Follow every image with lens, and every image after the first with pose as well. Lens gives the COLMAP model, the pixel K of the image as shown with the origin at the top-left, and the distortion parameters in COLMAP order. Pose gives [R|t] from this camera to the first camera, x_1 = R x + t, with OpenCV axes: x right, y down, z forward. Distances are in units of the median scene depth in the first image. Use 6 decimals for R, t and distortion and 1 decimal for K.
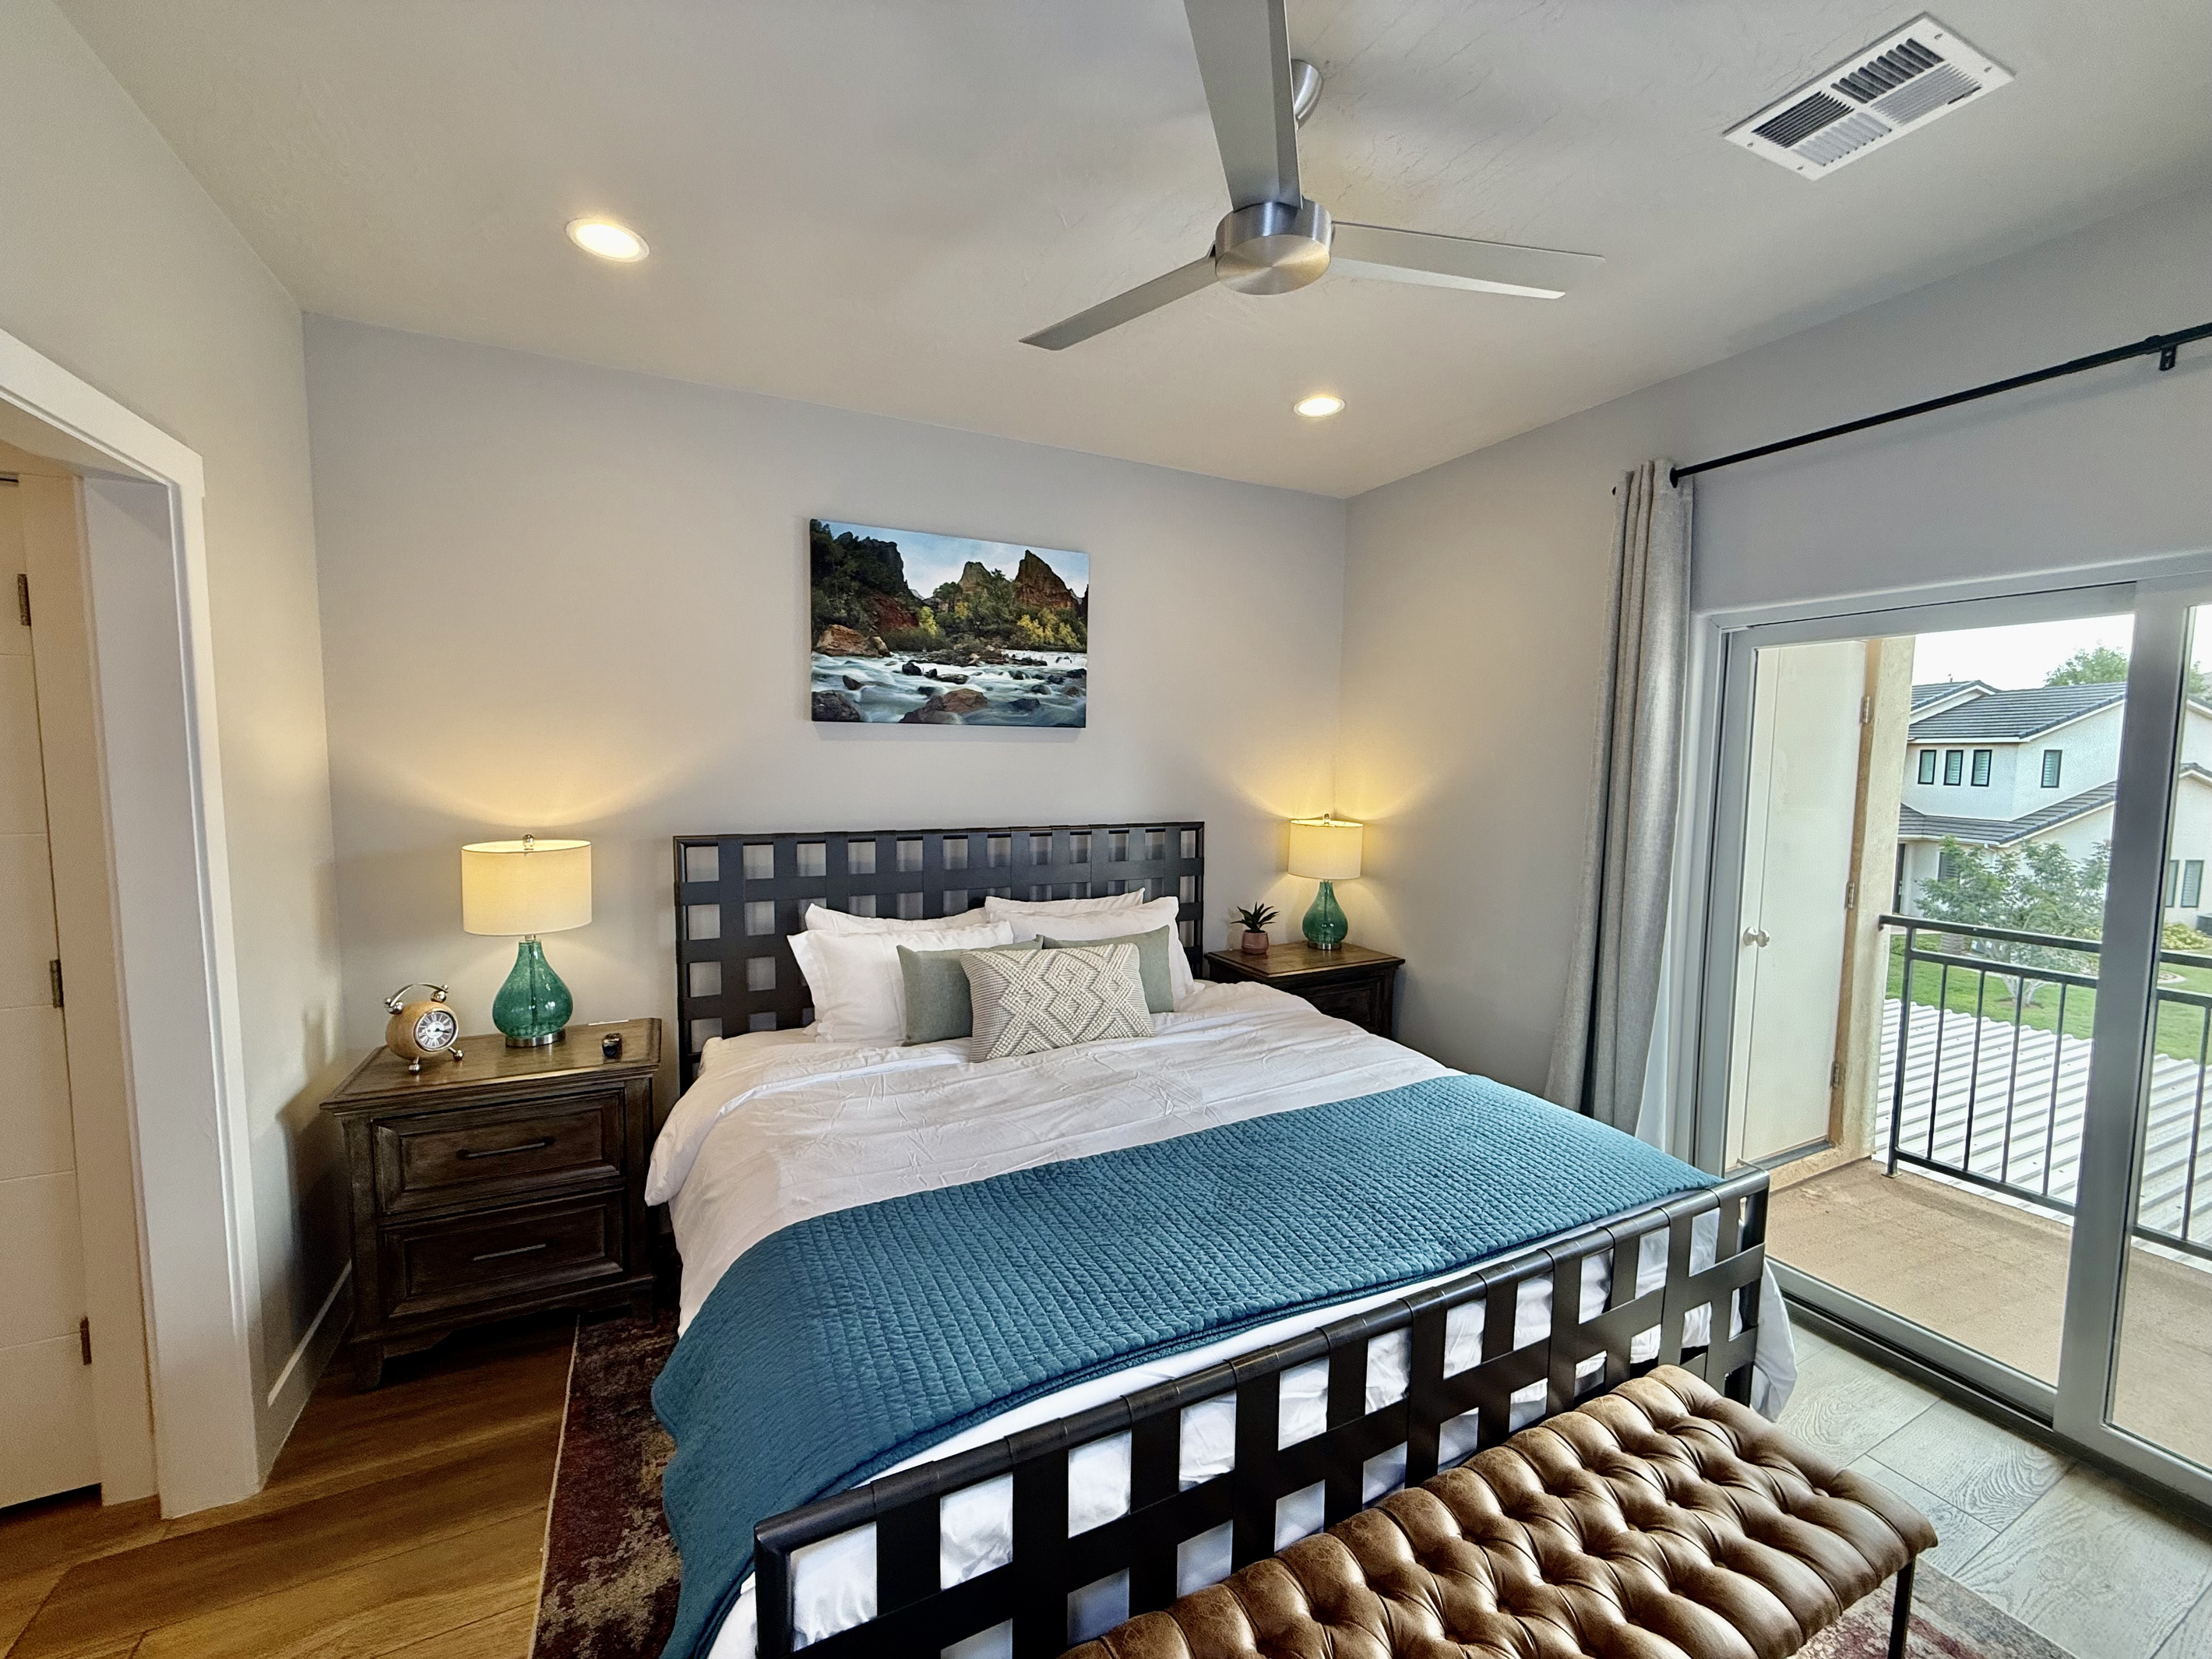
lens RADIAL K [[882.2, 0, 1096.0], [0, 882.2, 827.6], [0, 0, 1]] dist [-0.000976, 0.000528]
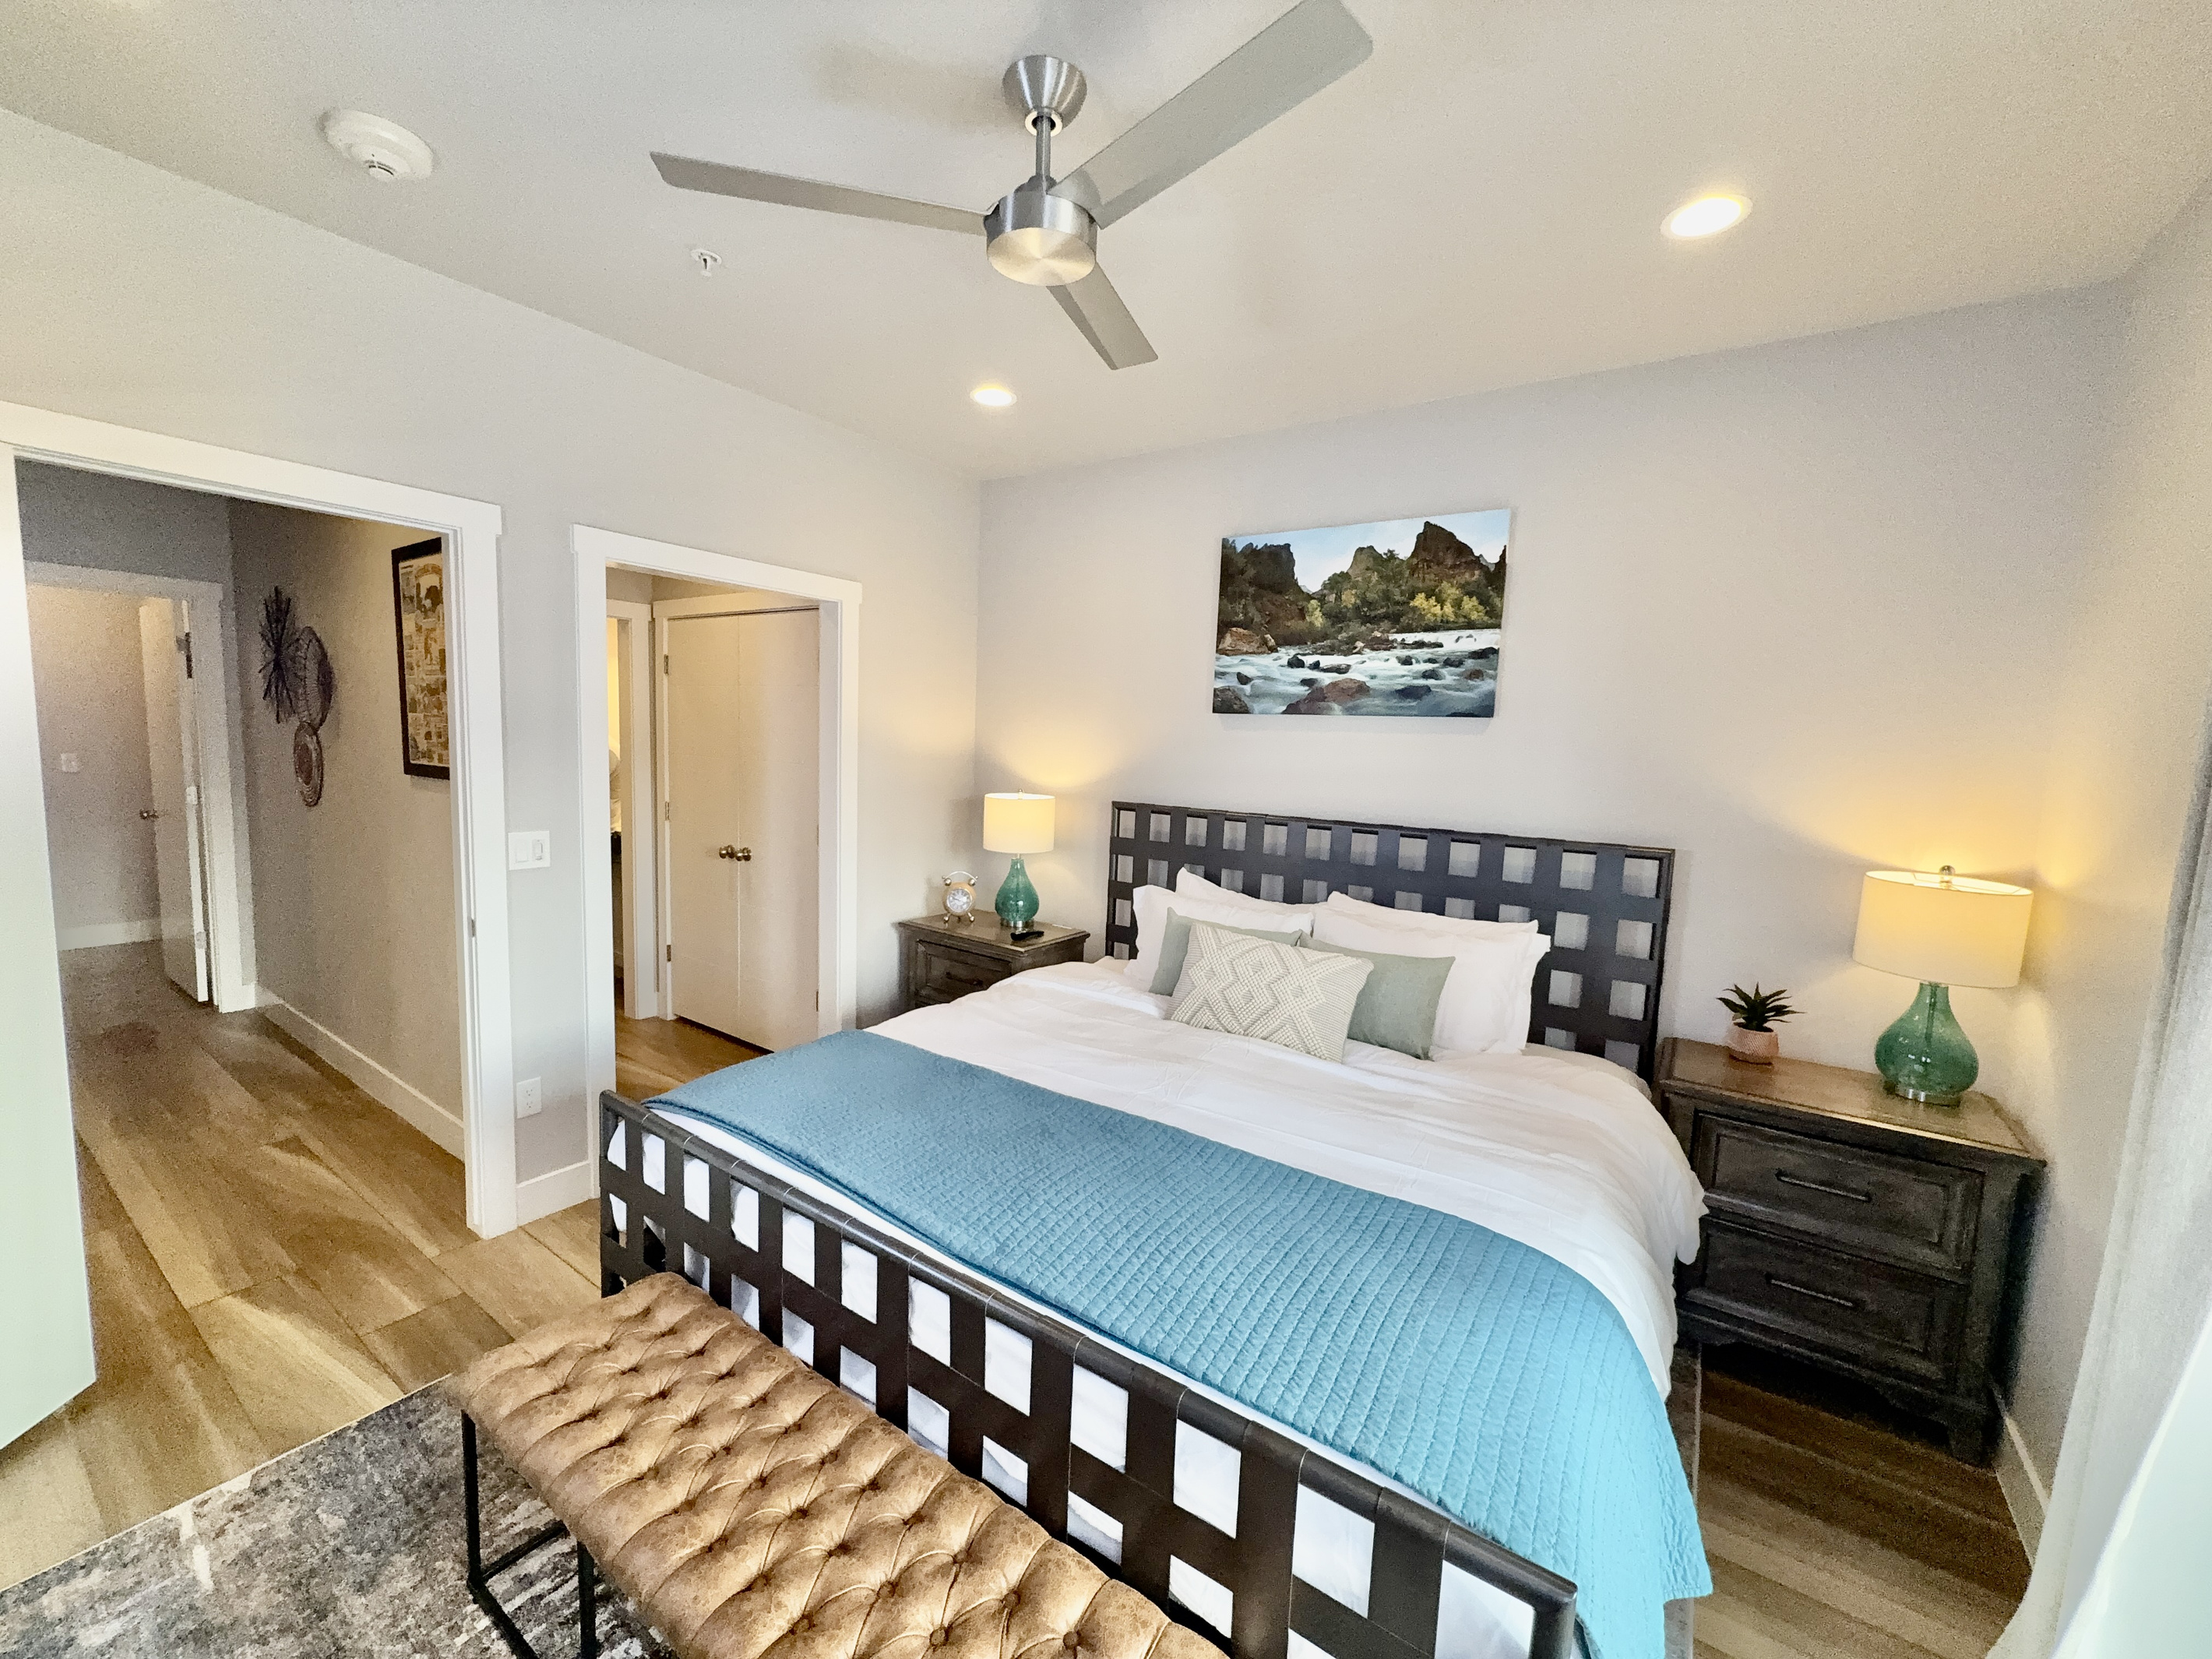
lens RADIAL K [[882.2, 0, 1093.3], [0, 882.2, 824.2], [0, 0, 1]] dist [-0.000976, 0.000528]
pose [[0.476305, 0.094228, -0.874217, 0.614270], [-0.102134, 0.993440, 0.051432, -0.018709], [0.873328, 0.064789, 0.482804, 0.303372]]
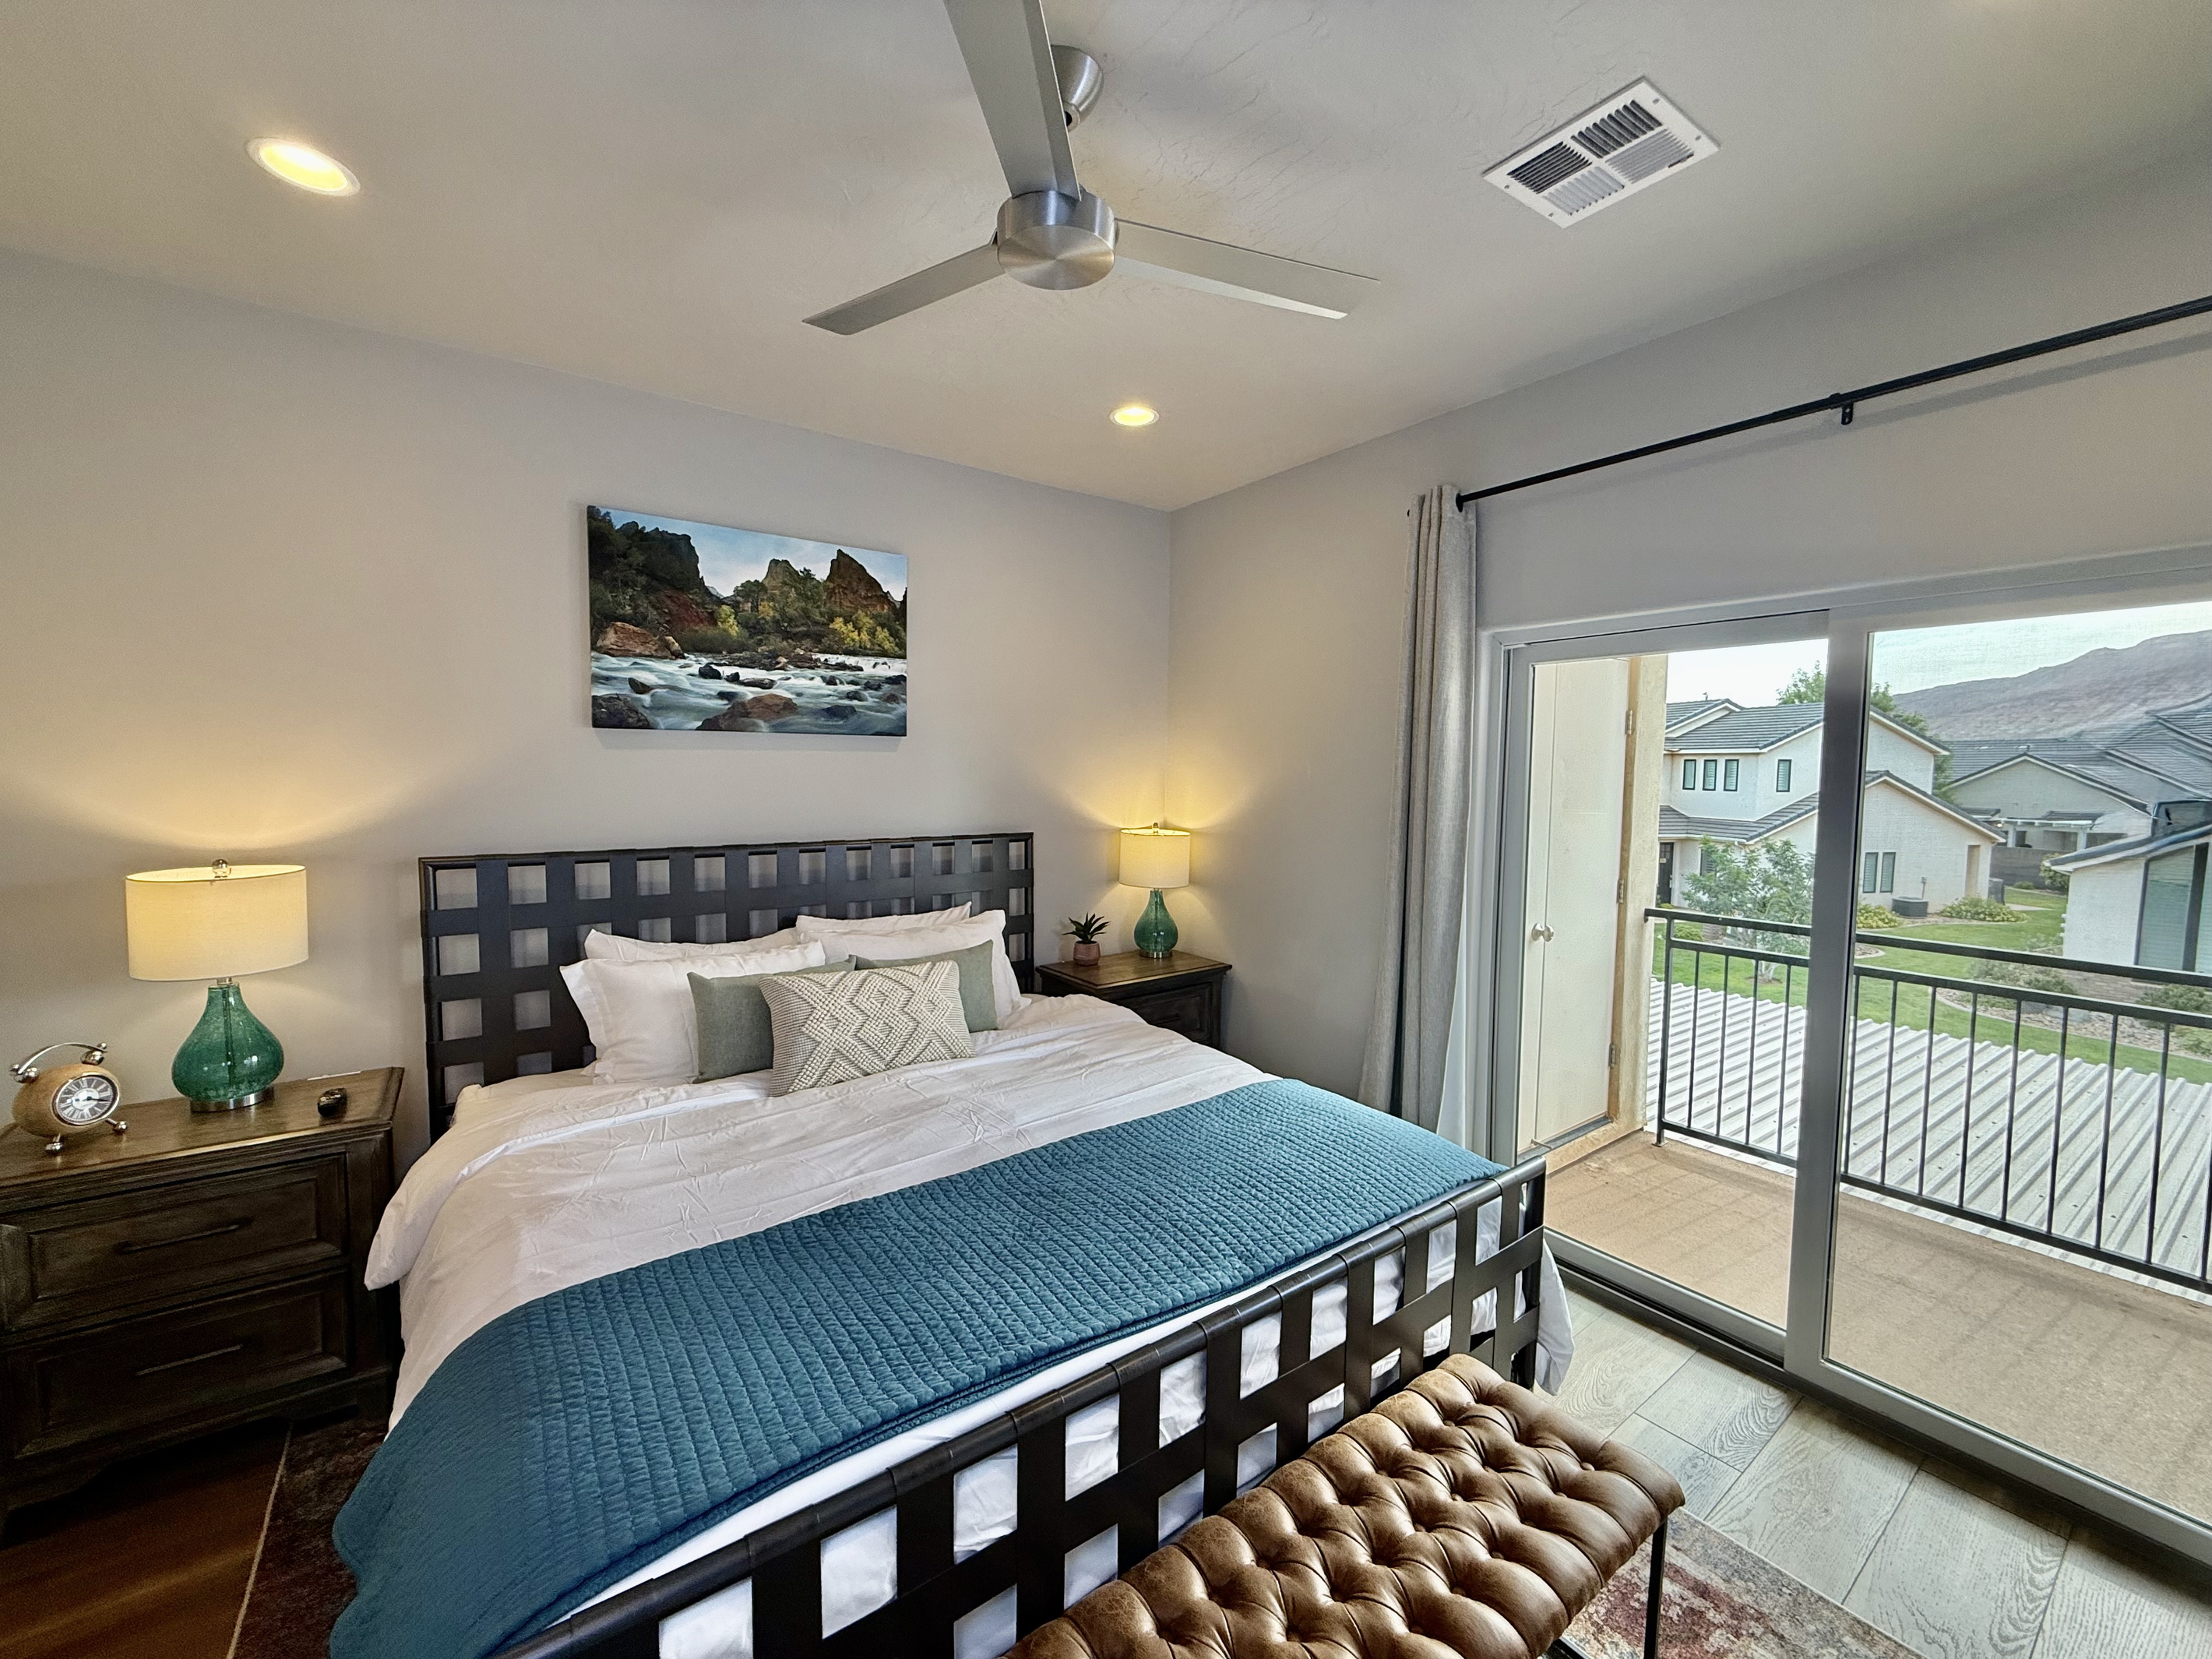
lens RADIAL K [[882.2, 0, 1095.4], [0, 882.2, 827.9], [0, 0, 1]] dist [-0.000976, 0.000528]
pose [[0.986850, -0.013156, 0.161106, 0.039514], [0.014945, 0.999839, -0.009898, -0.001115], [-0.160949, 0.012175, 0.986888, 0.023437]]
